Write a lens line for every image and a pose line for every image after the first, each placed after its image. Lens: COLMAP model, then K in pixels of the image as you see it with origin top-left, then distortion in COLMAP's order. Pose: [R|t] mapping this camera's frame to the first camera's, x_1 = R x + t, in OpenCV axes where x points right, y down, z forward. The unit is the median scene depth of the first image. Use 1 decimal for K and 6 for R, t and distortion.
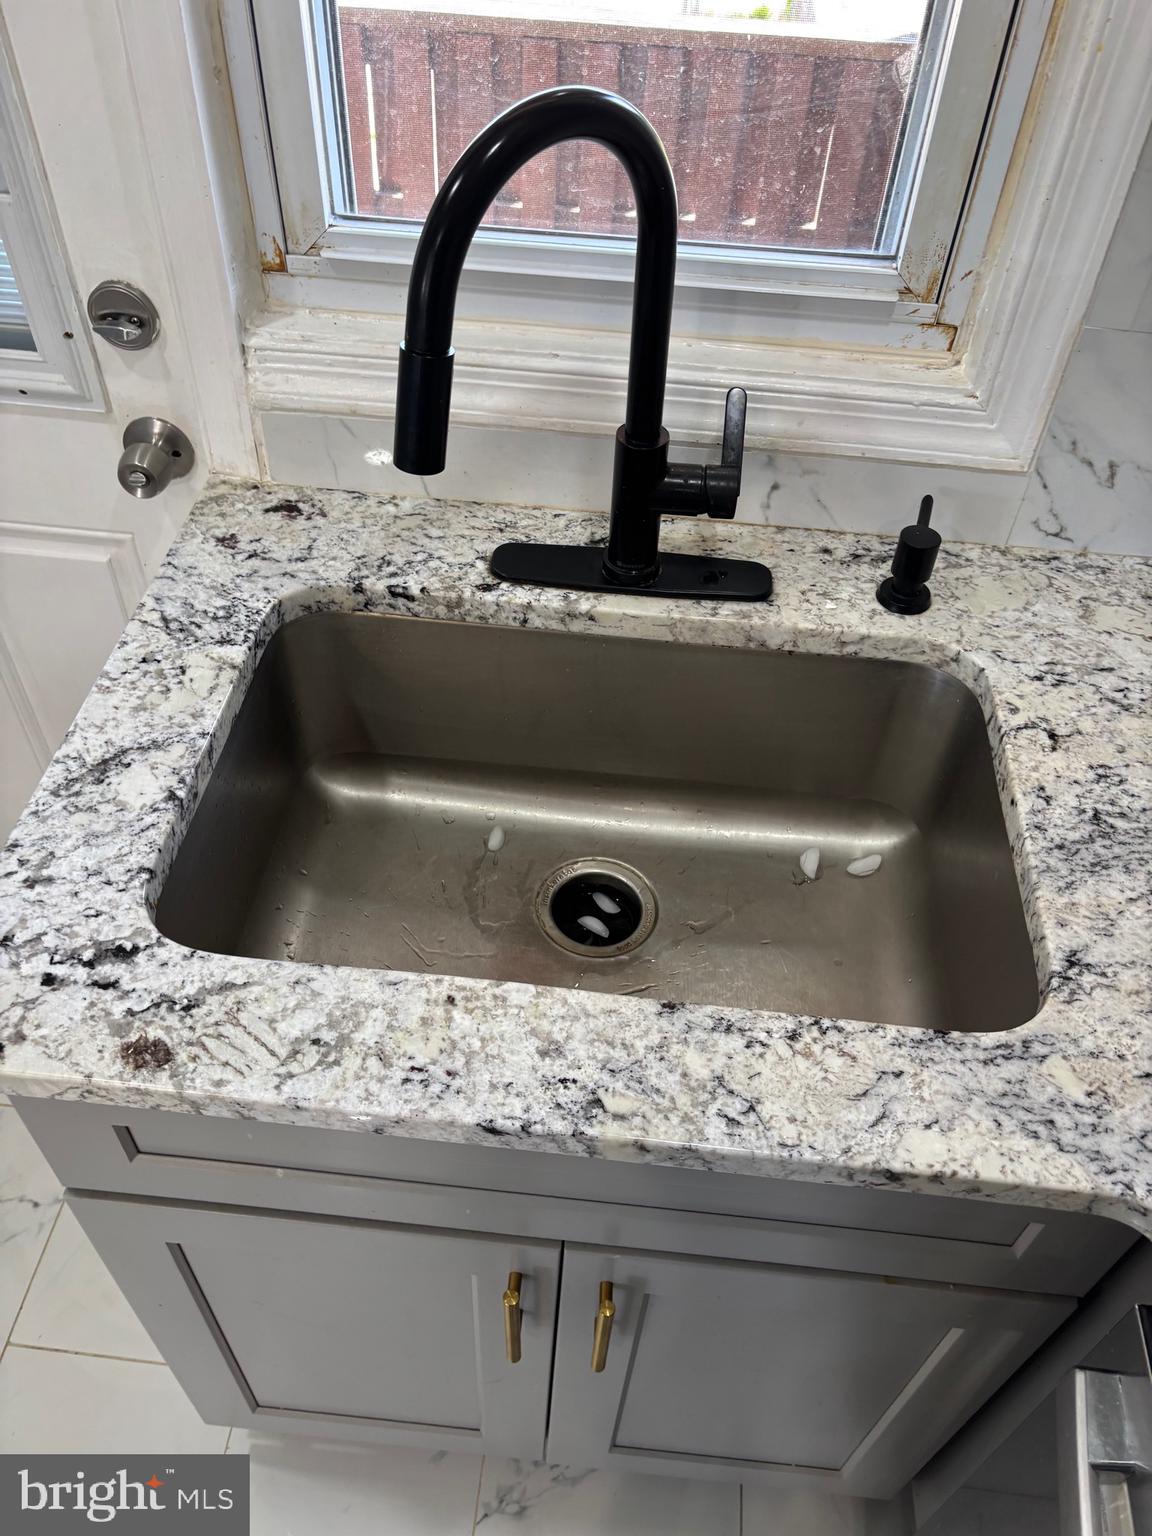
lens RADIAL K [[1174.0, 0, 574.4], [0, 1174.0, 768.5], [0, 0, 1]] dist [0.027370, -0.030697]
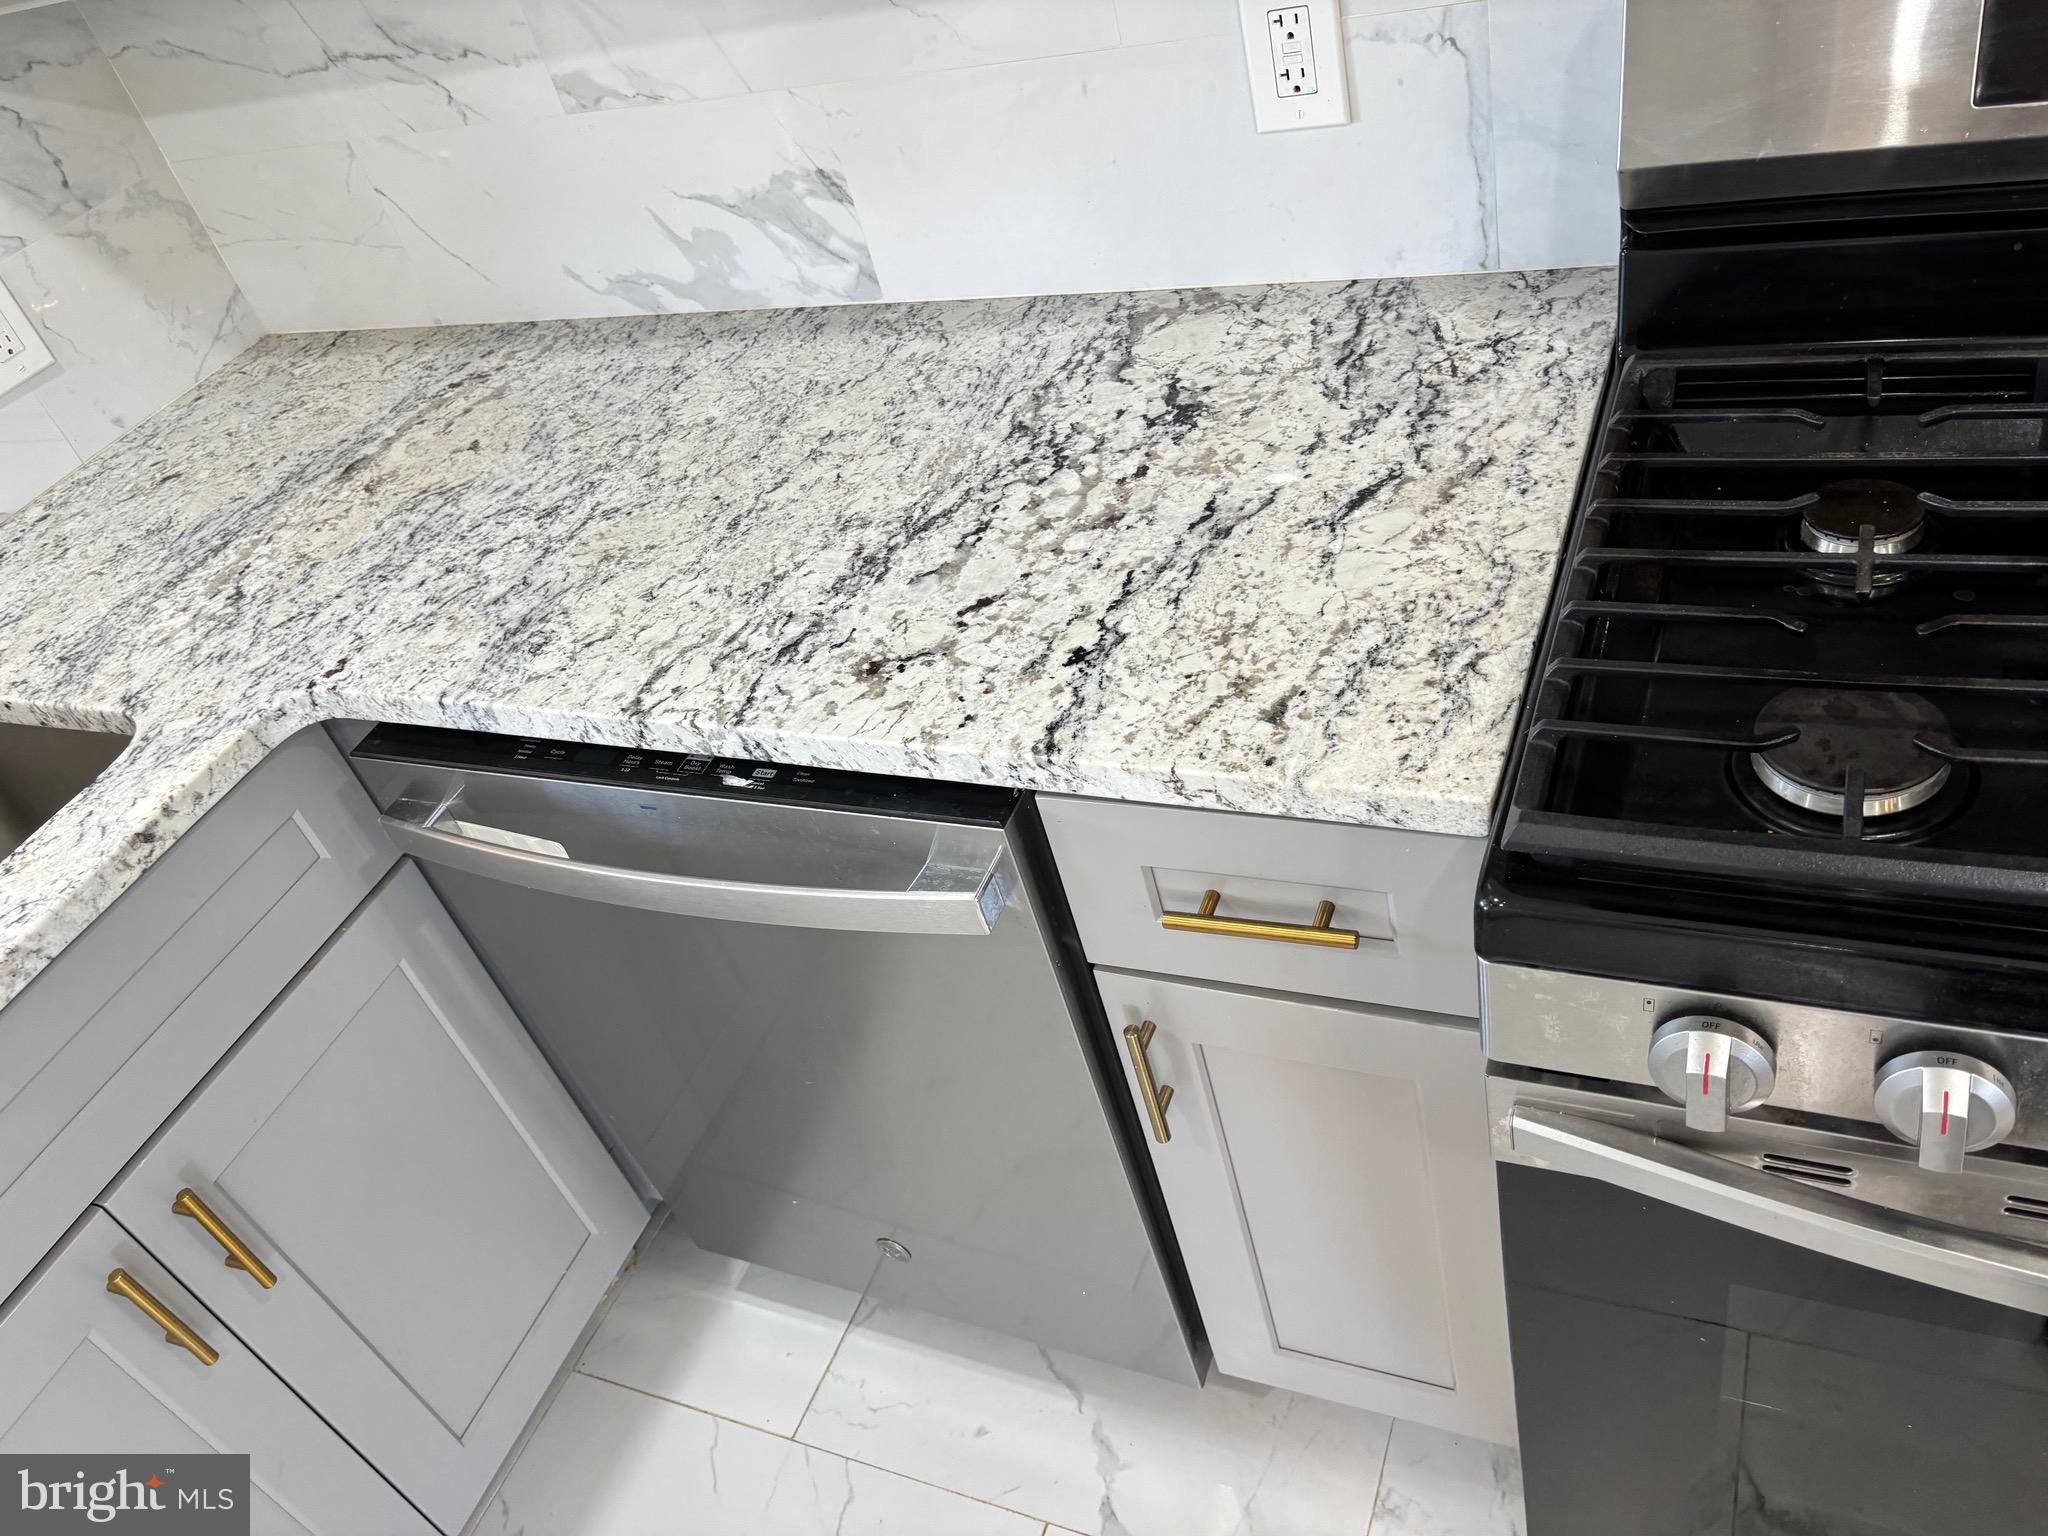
lens RADIAL K [[1565.4, 0, 1011.9], [0, 1565.4, 779.9], [0, 0, 1]] dist [0.027370, -0.030697]
pose [[0.277026, -0.695628, 0.662841, -0.461979], [0.837574, 0.512885, 0.188201, 0.658977], [-0.470879, 0.503042, 0.724722, -0.576143]]
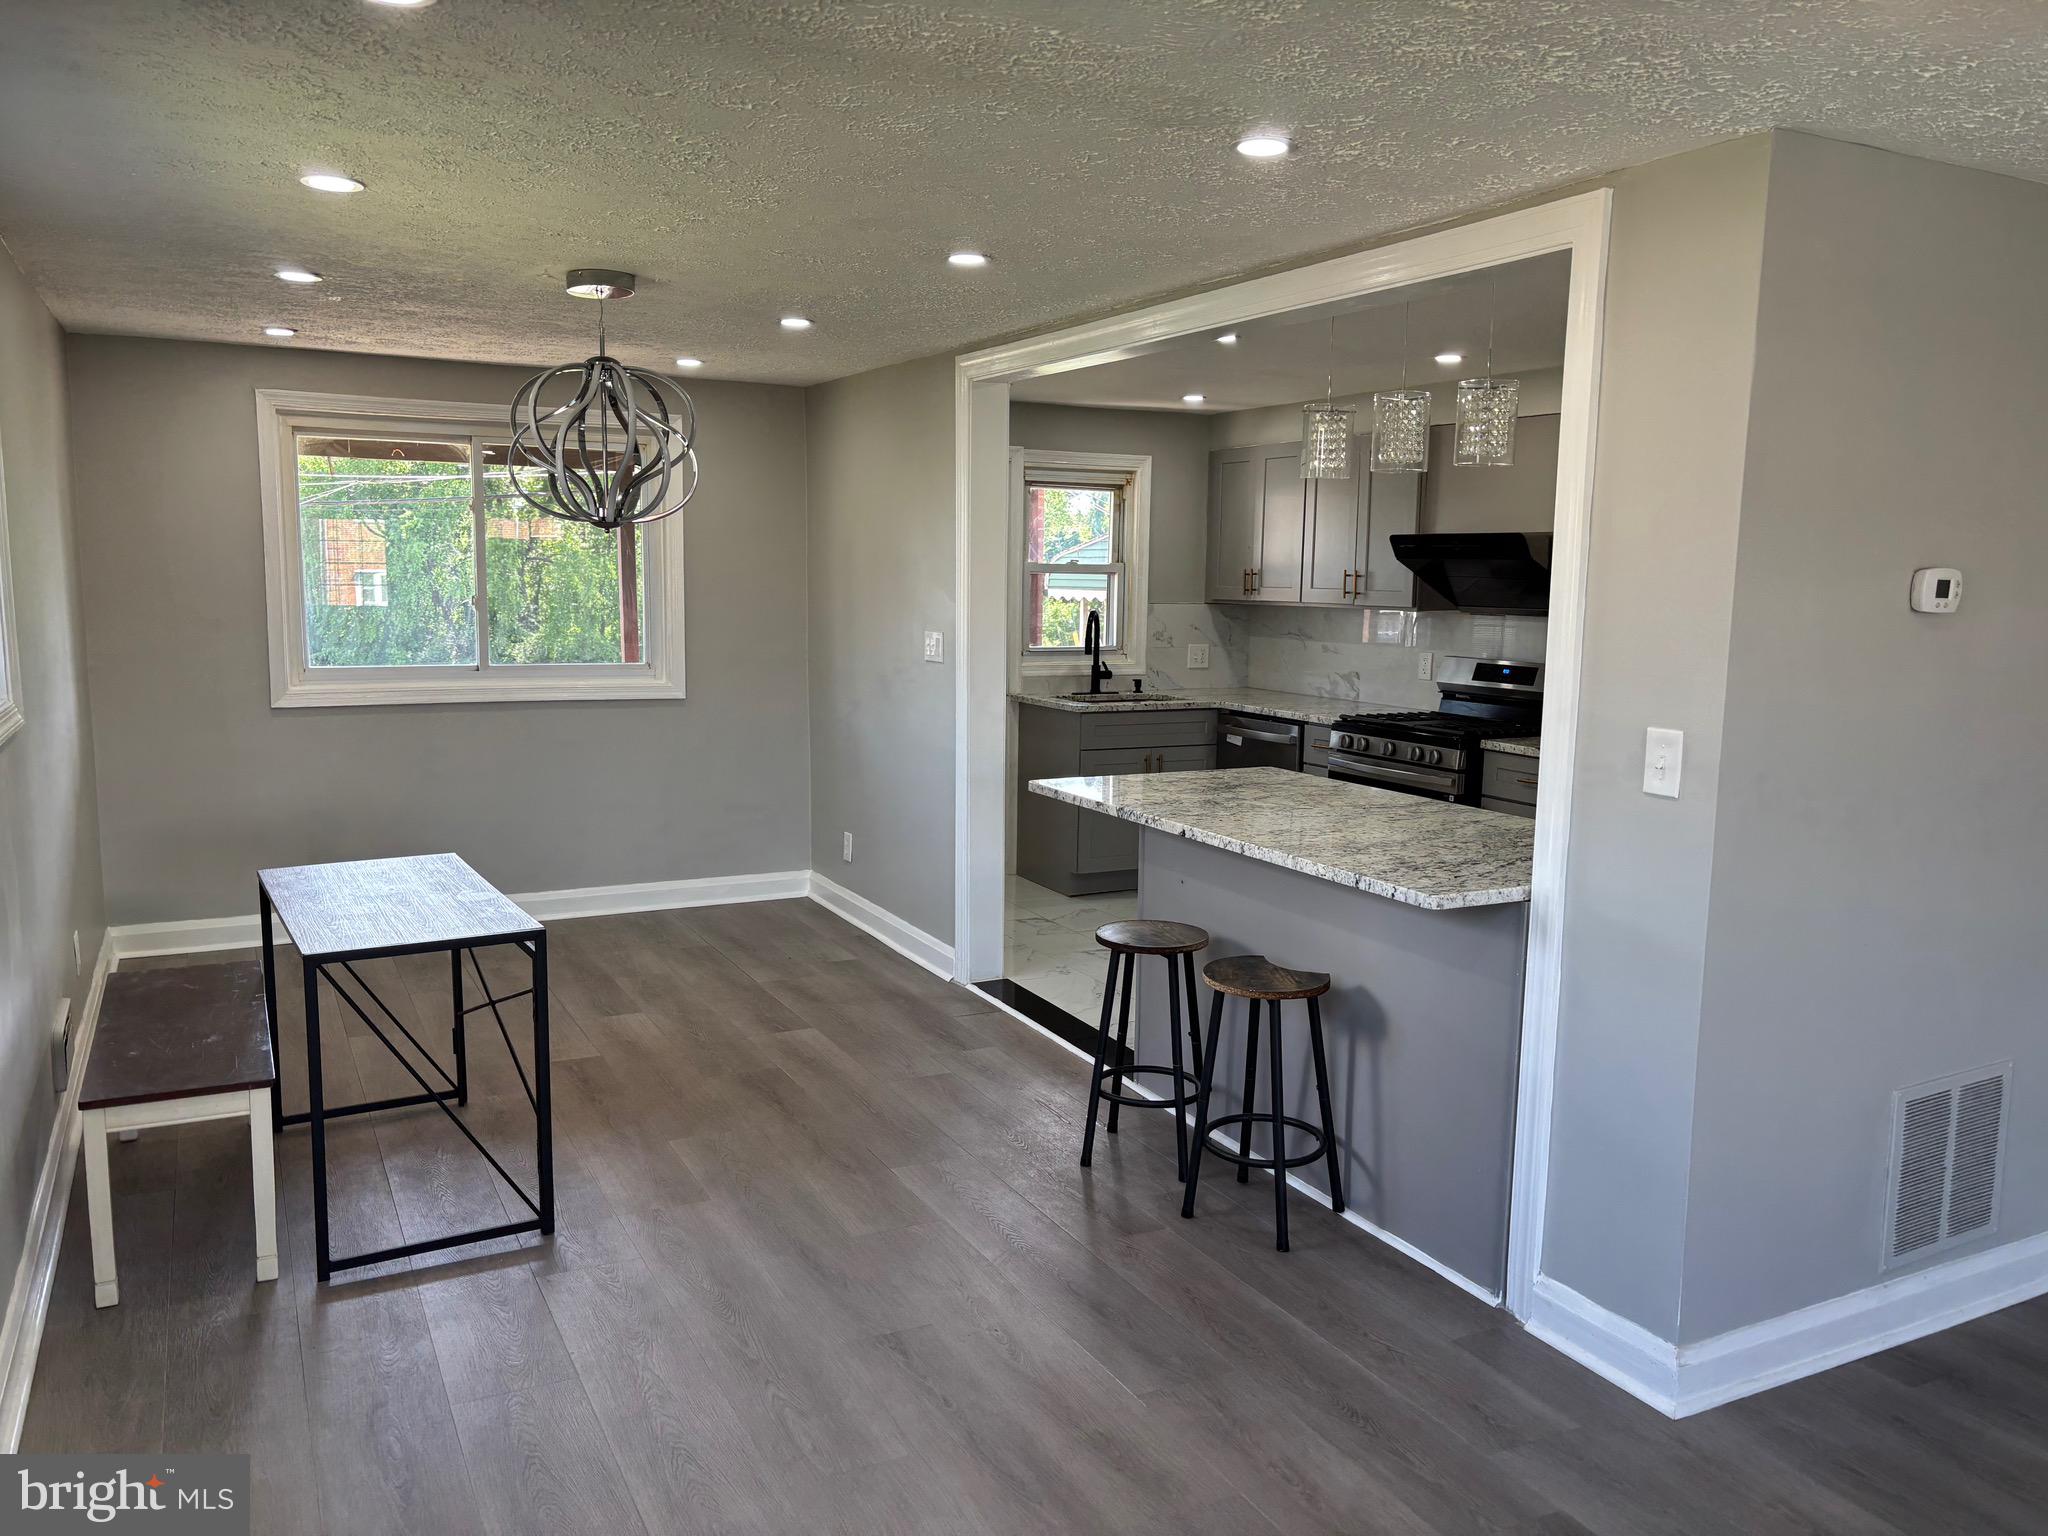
lens RADIAL K [[1565.4, 0, 1022.1], [0, 1565.4, 769.2], [0, 0, 1]] dist [0.027370, -0.030697]
pose [[0.839485, -0.085634, 0.536592, -5.335245], [0.396822, 0.771225, -0.497740, 4.615841], [-0.371210, 0.630777, 0.681413, -4.592248]]
